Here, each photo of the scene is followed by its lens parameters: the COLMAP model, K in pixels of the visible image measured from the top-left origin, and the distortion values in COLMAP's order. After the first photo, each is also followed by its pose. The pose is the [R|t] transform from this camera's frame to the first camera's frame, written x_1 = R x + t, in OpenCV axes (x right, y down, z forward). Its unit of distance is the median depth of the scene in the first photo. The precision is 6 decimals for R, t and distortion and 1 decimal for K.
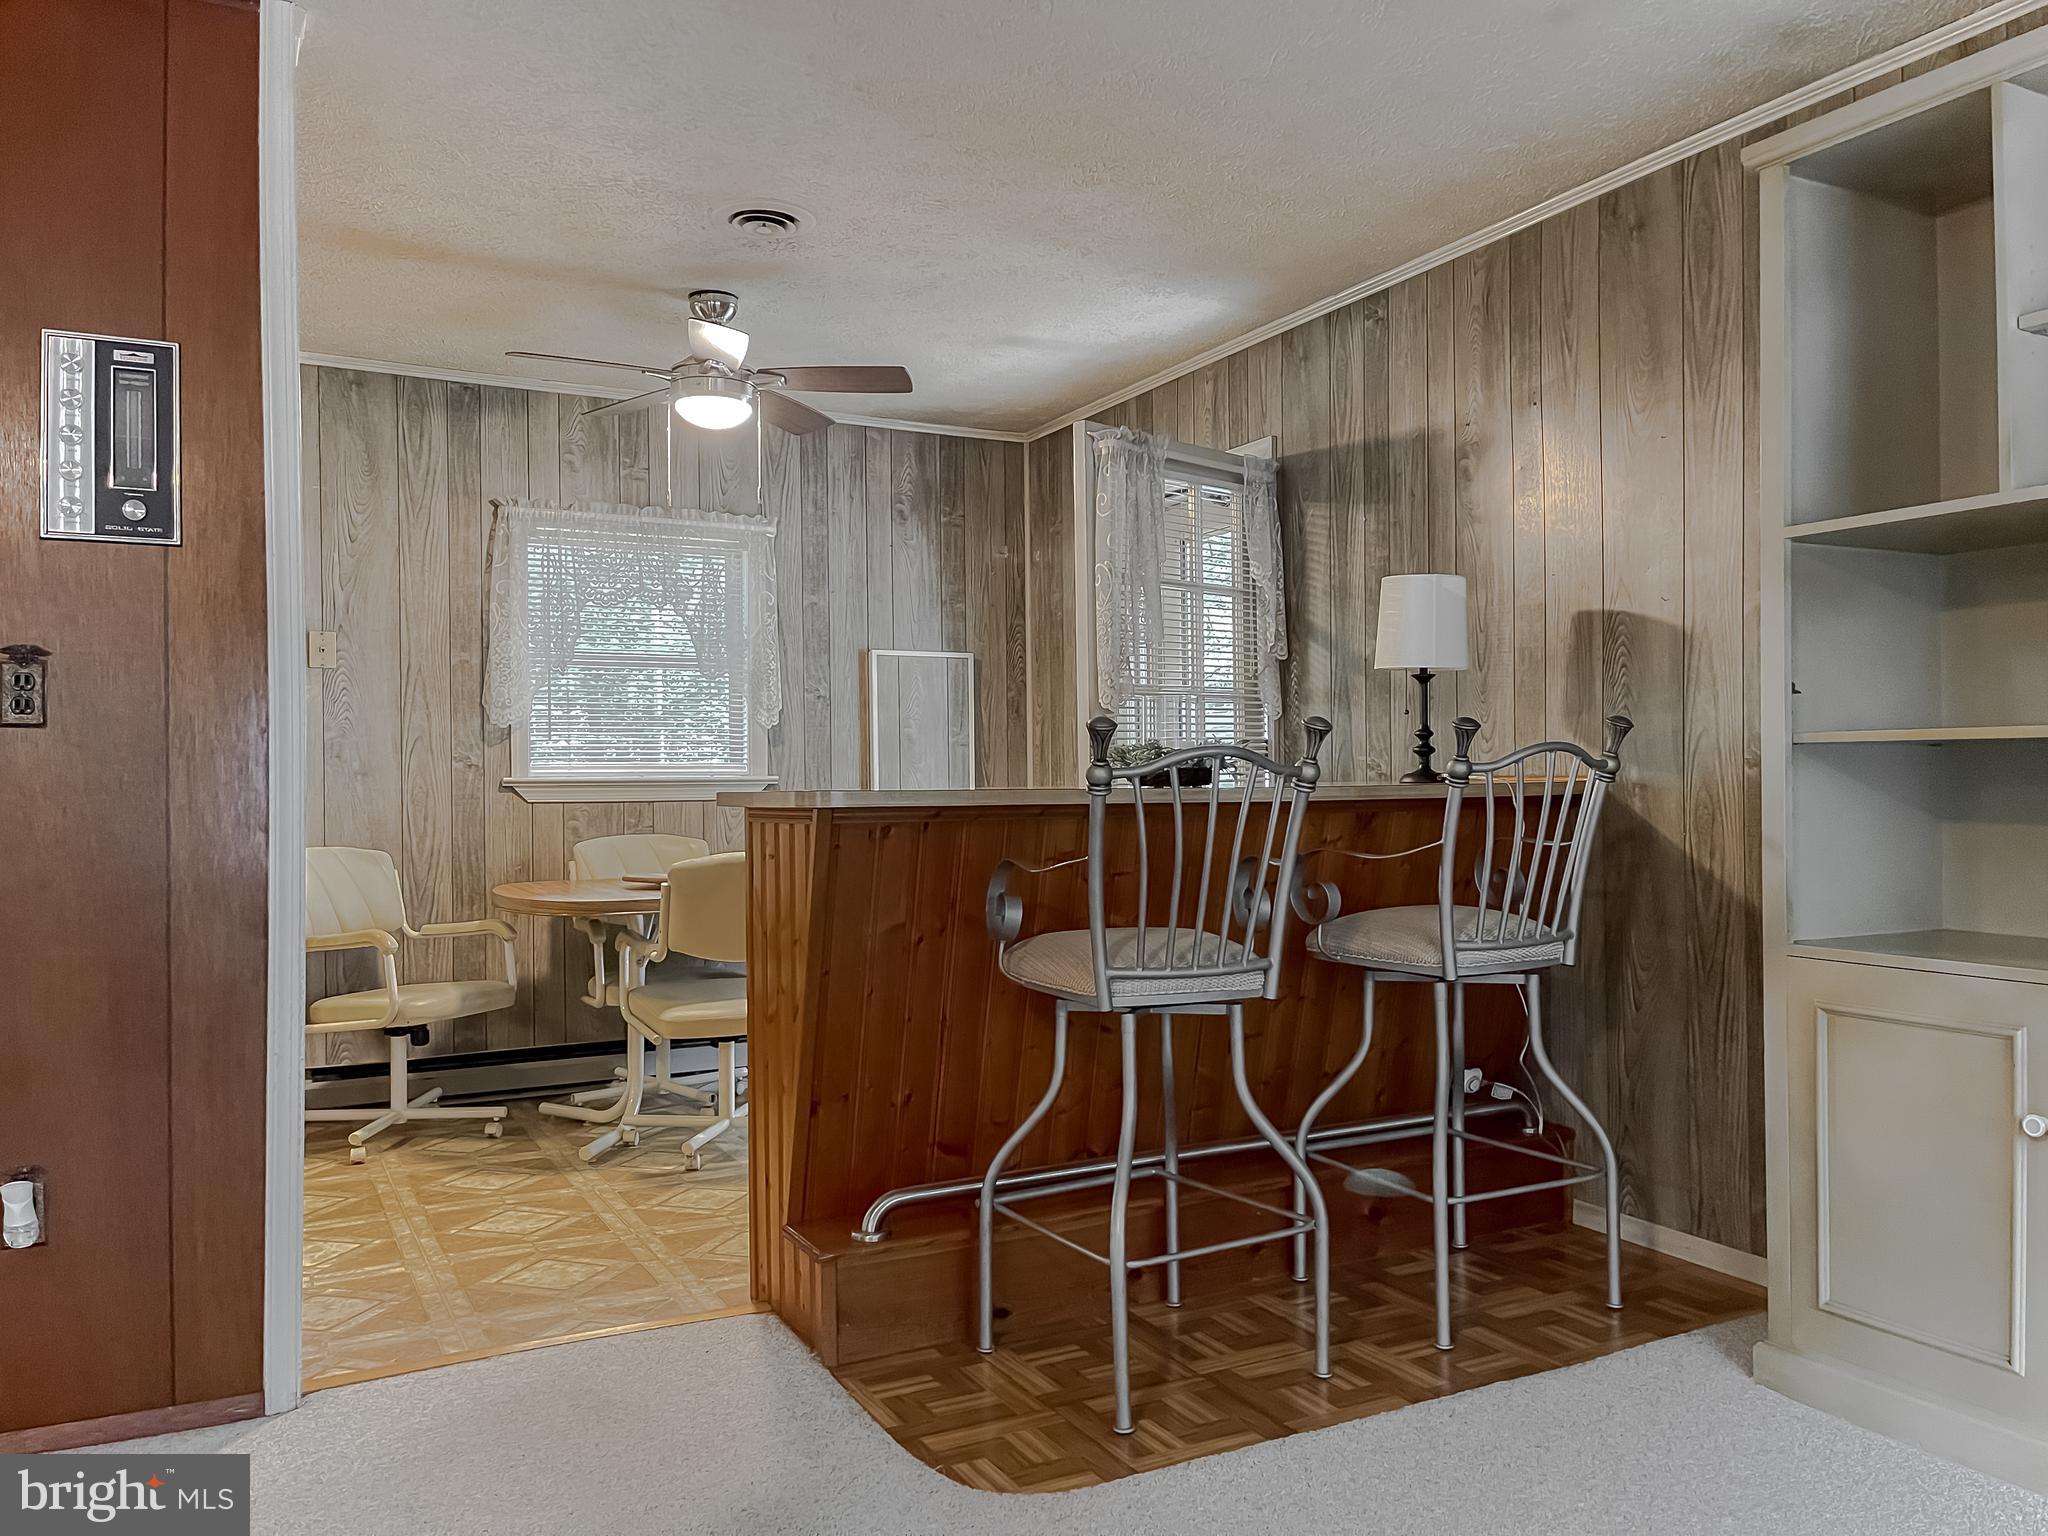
lens RADIAL K [[1576.6, 0, 1017.6], [0, 1576.6, 775.1], [0, 0, 1]] dist [0.059020, -0.071288]
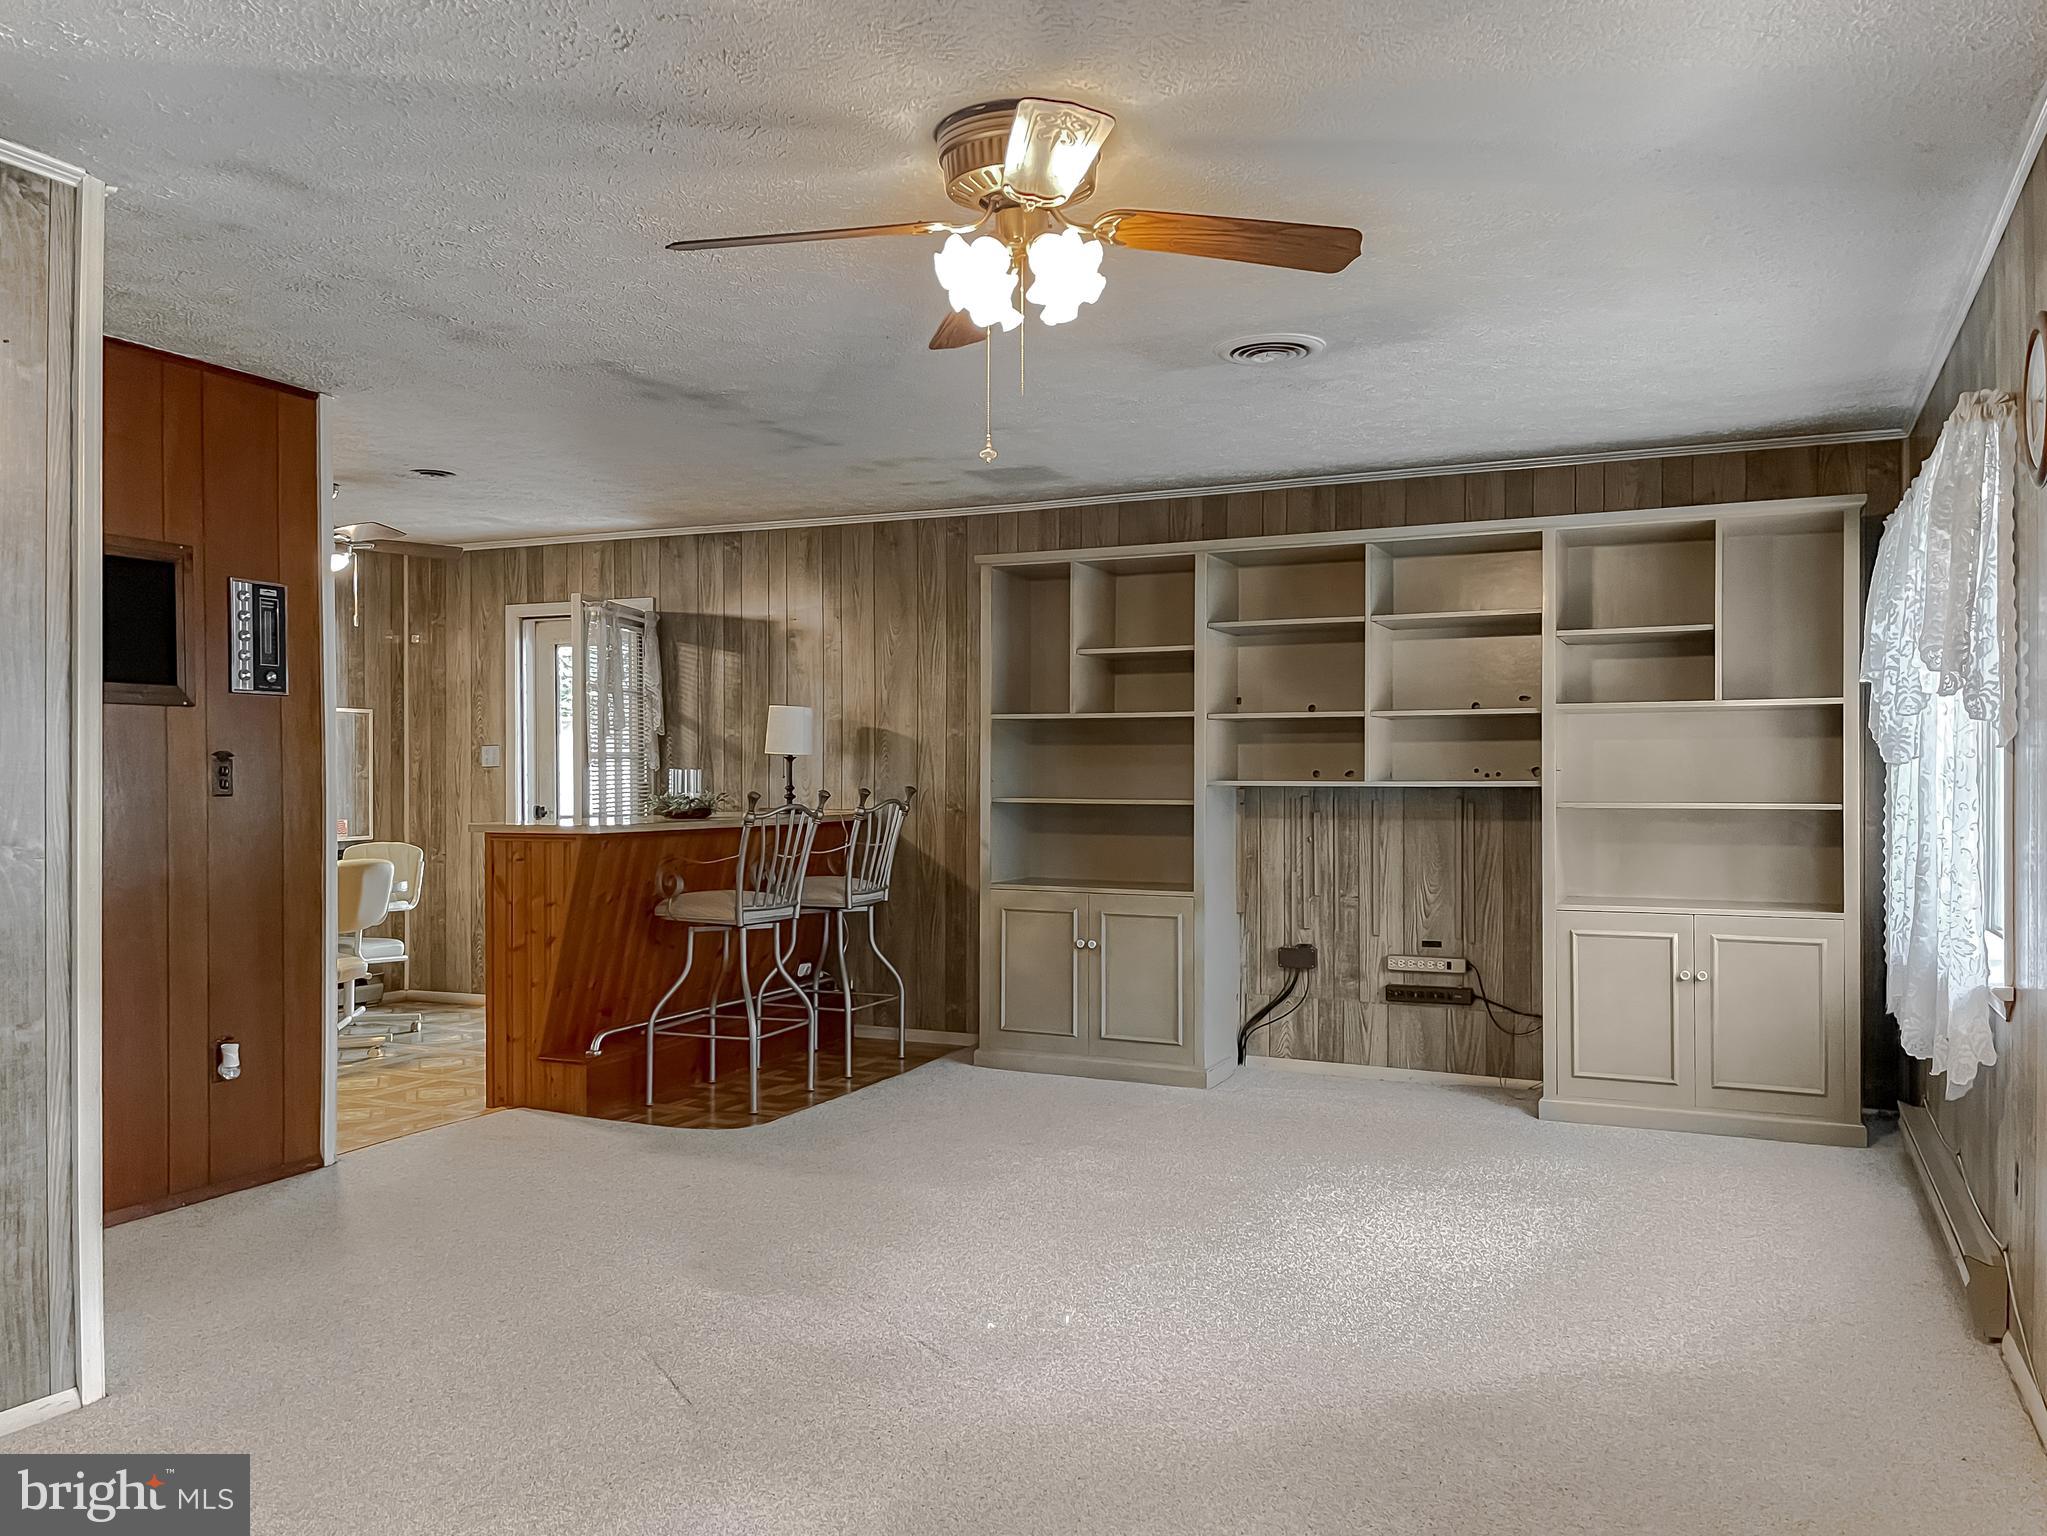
lens RADIAL K [[1575.9, 0, 1017.1], [0, 1575.9, 775.1], [0, 0, 1]] dist [0.059020, -0.071288]
pose [[0.792127, 0.009772, 0.610277, -0.686381], [-0.011426, 0.999934, -0.001181, -0.042606], [-0.610249, -0.006038, 0.792187, -0.673034]]
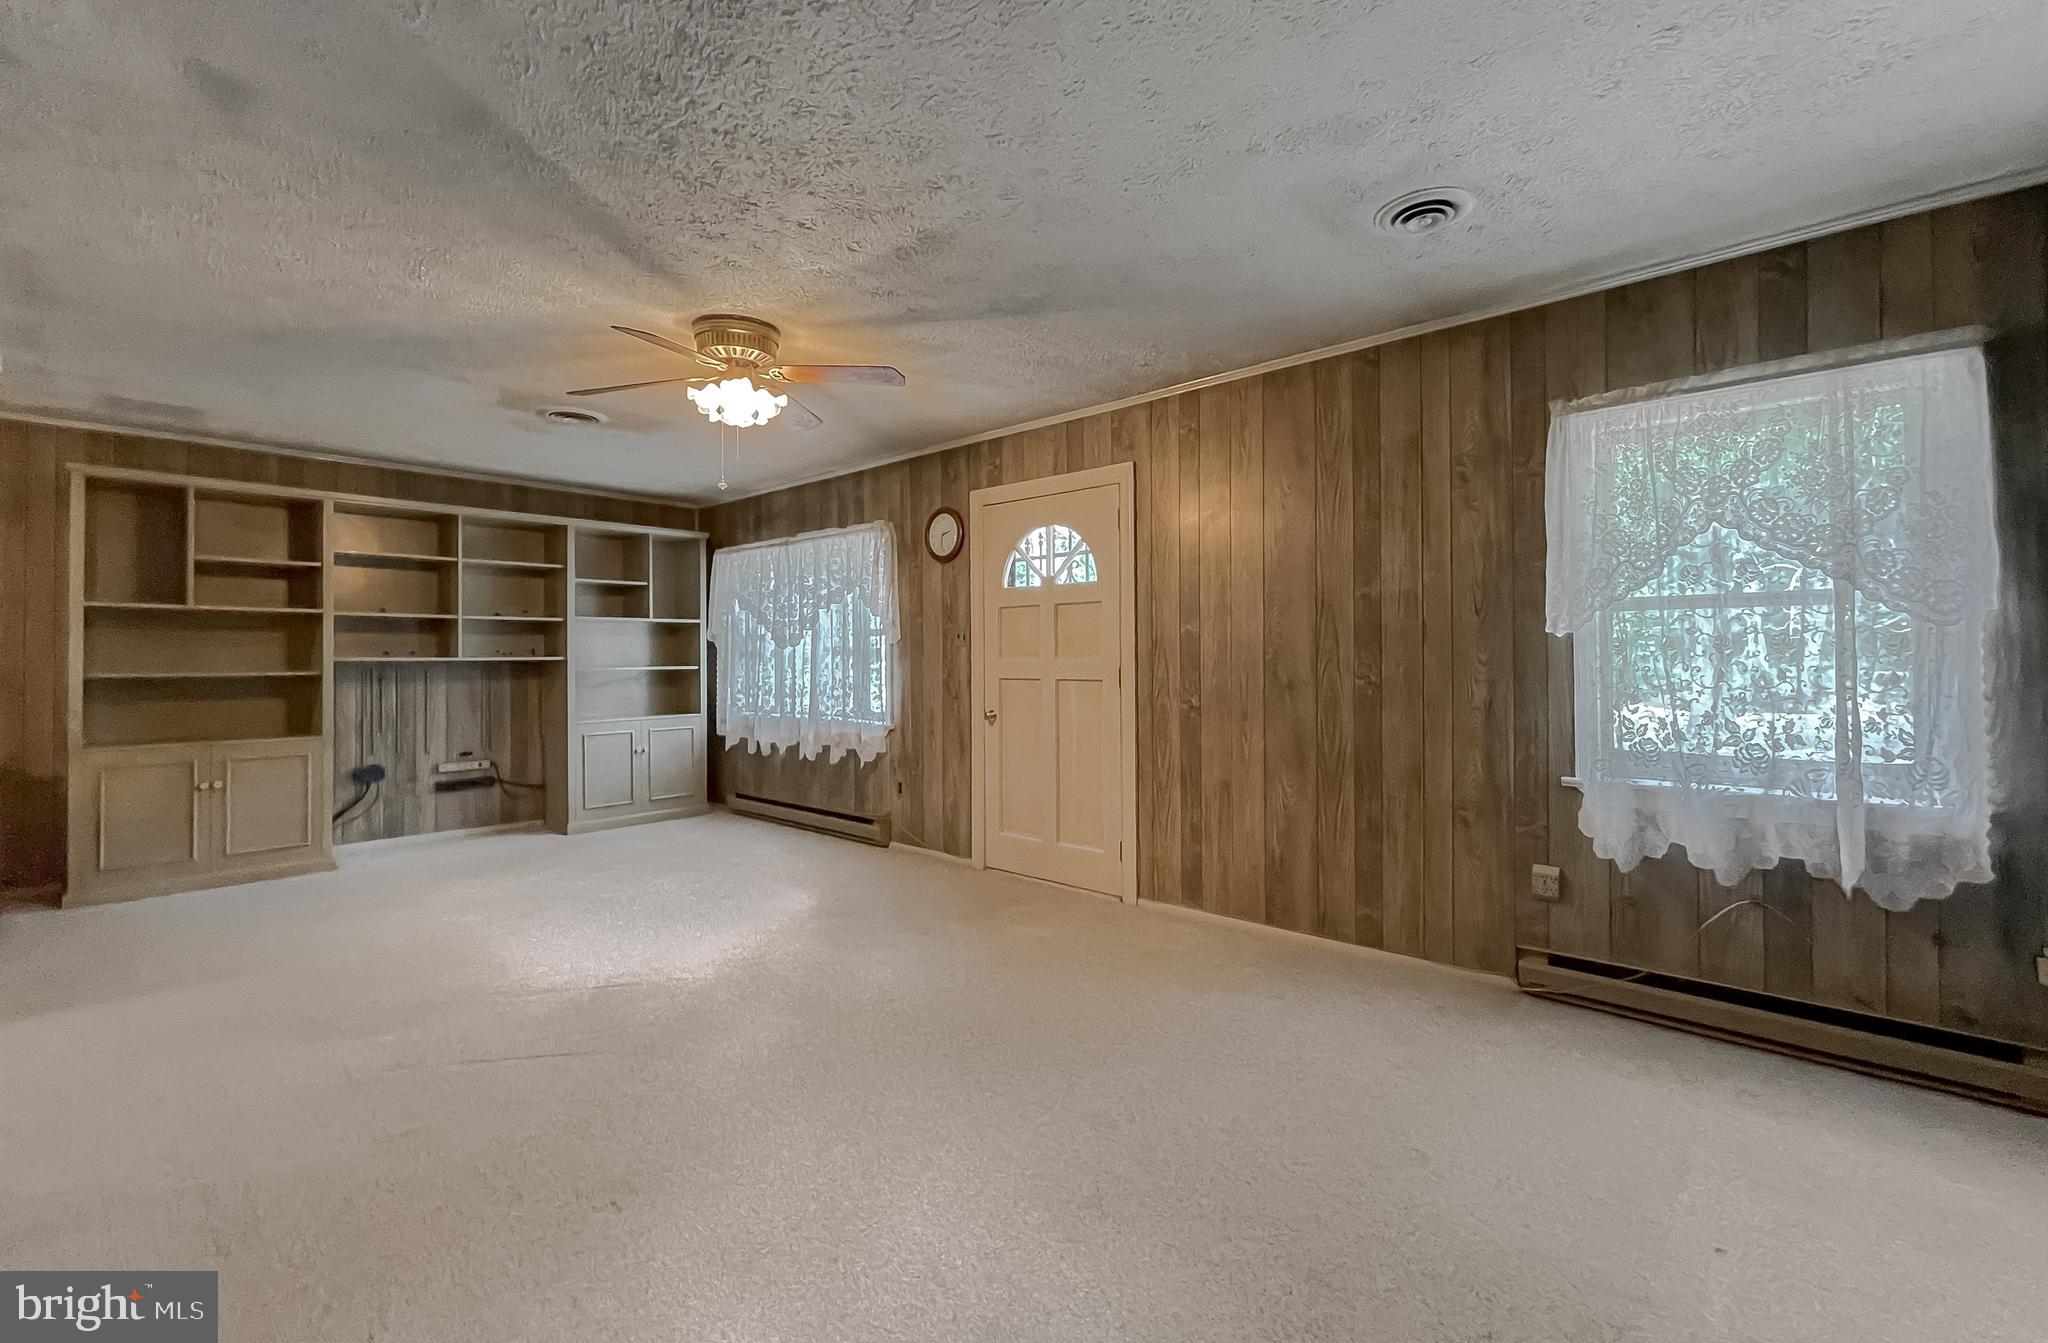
lens RADIAL K [[853.1, 0, 1023.7], [0, 853.1, 652.5], [0, 0, 1]] dist [0.000715, 0.000096]
pose [[-0.355040, 0.013476, 0.934754, -1.089066], [0.000938, 0.999901, -0.014059, -0.030325], [-0.934851, -0.004115, -0.355018, -0.024319]]
